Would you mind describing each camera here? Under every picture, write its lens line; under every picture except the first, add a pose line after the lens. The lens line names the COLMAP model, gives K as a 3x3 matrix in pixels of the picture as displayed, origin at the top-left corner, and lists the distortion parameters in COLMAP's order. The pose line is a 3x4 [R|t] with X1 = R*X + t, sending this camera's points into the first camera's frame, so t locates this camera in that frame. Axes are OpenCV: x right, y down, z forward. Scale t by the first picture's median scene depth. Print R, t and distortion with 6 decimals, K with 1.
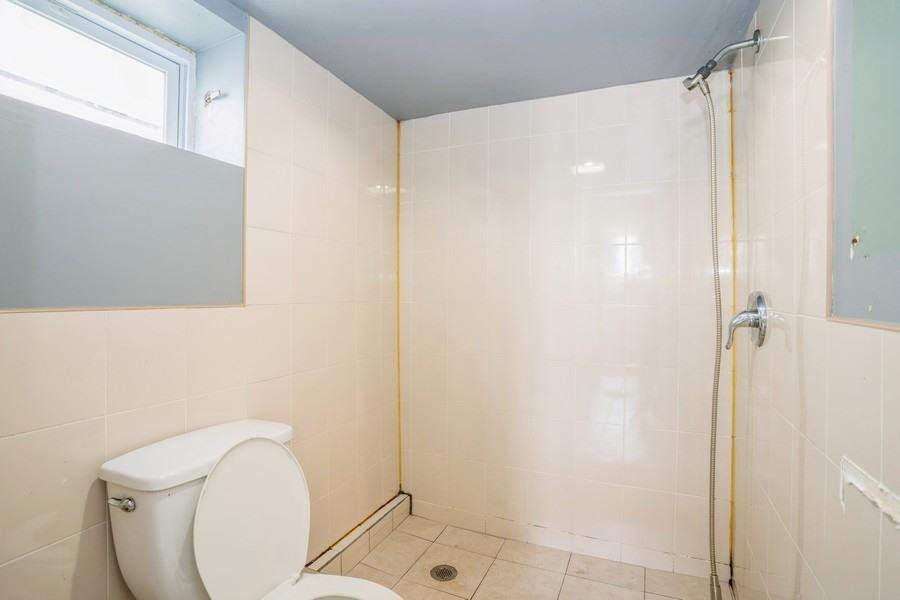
lens RADIAL K [[439.3, 0, 450.0], [0, 439.3, 300.0], [0, 0, 1]] dist [-0.001994, -0.000599]
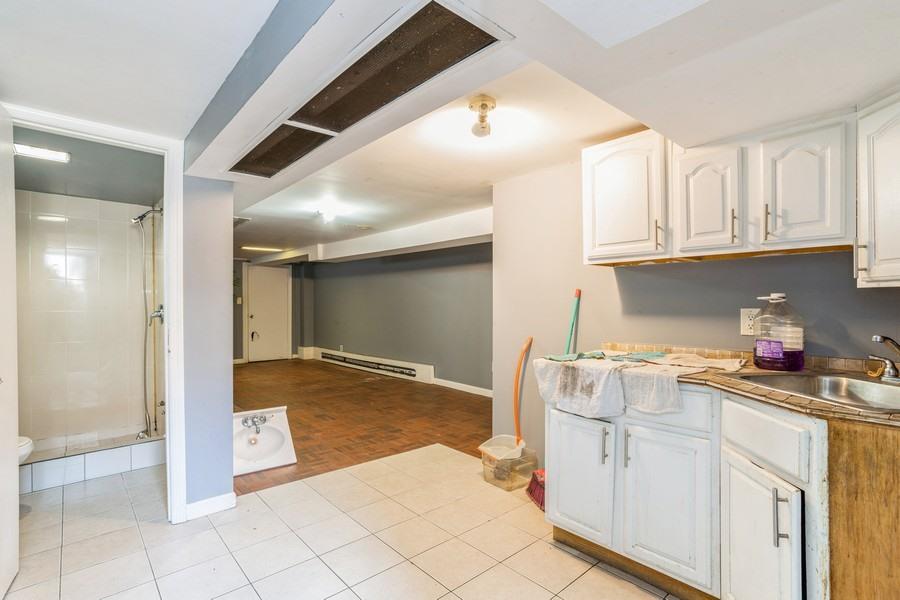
lens RADIAL K [[439.3, 0, 450.0], [0, 439.3, 300.0], [0, 0, 1]] dist [-0.001994, -0.000599]
pose [[0.403326, -0.006534, 0.915033, -1.050628], [0.012132, 0.999925, 0.001792, -0.026749], [-0.914976, 0.010378, 0.403375, -1.712558]]
